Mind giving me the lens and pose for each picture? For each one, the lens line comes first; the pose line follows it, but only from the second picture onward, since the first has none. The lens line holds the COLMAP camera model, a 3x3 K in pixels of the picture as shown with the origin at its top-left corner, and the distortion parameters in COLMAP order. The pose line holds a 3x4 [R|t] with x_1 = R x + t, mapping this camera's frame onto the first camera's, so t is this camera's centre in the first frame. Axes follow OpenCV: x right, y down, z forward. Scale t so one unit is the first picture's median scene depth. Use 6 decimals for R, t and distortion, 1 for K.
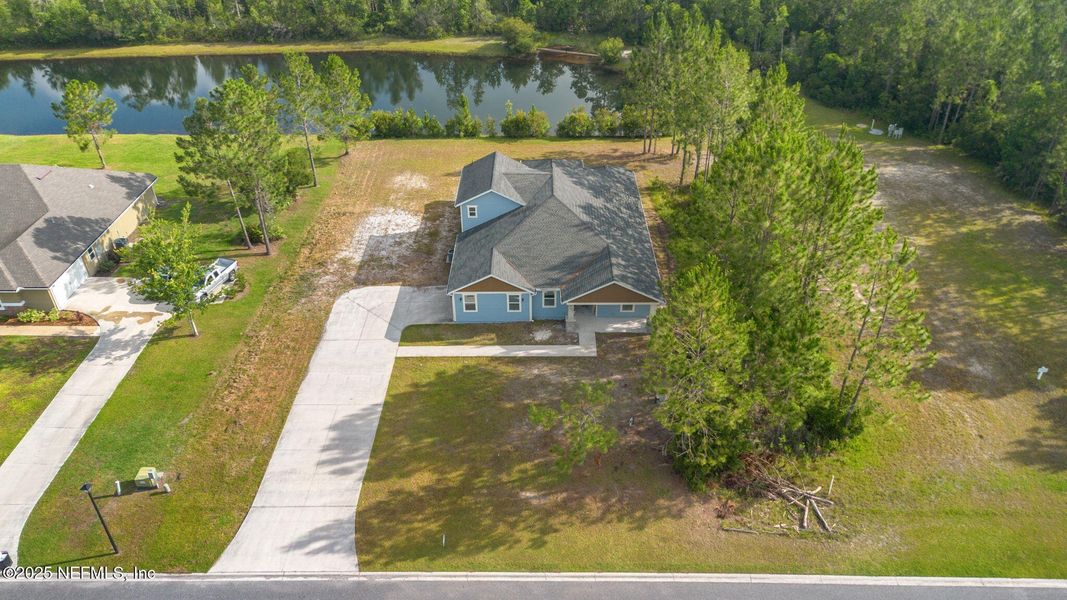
lens RADIAL K [[768.0, 0, 533.5], [0, 768.0, 300.0], [0, 0, 1]] dist [0.034577, -0.005668]
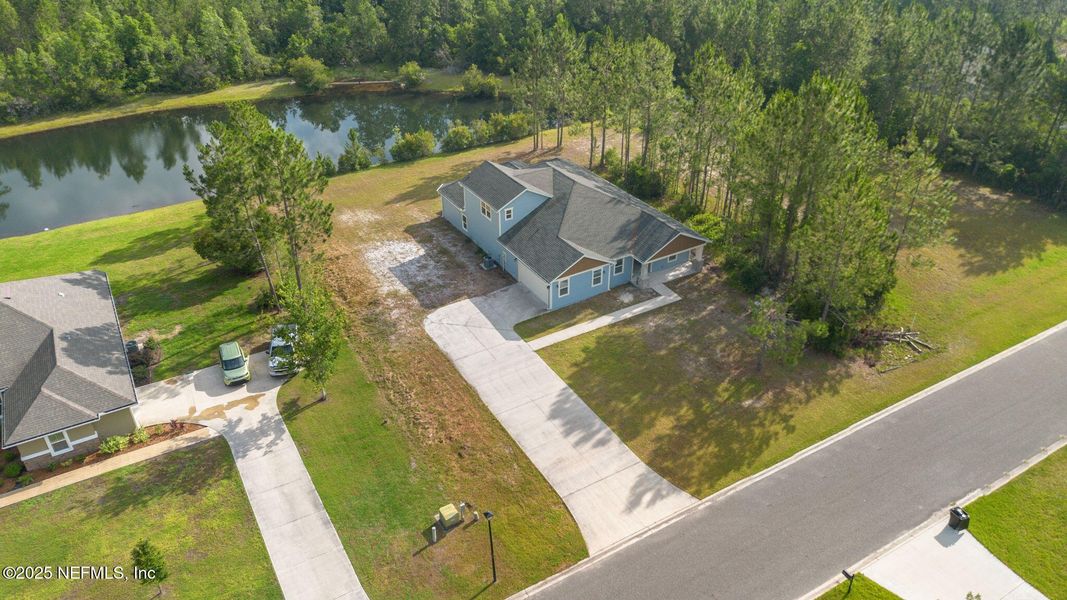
lens RADIAL K [[768.0, 0, 533.5], [0, 768.0, 300.0], [0, 0, 1]] dist [0.034577, -0.005668]
pose [[0.854098, -0.269922, 0.444588, -0.601052], [0.287954, 0.957236, 0.027978, -0.021995], [-0.433127, 0.104124, 0.895298, 0.044343]]
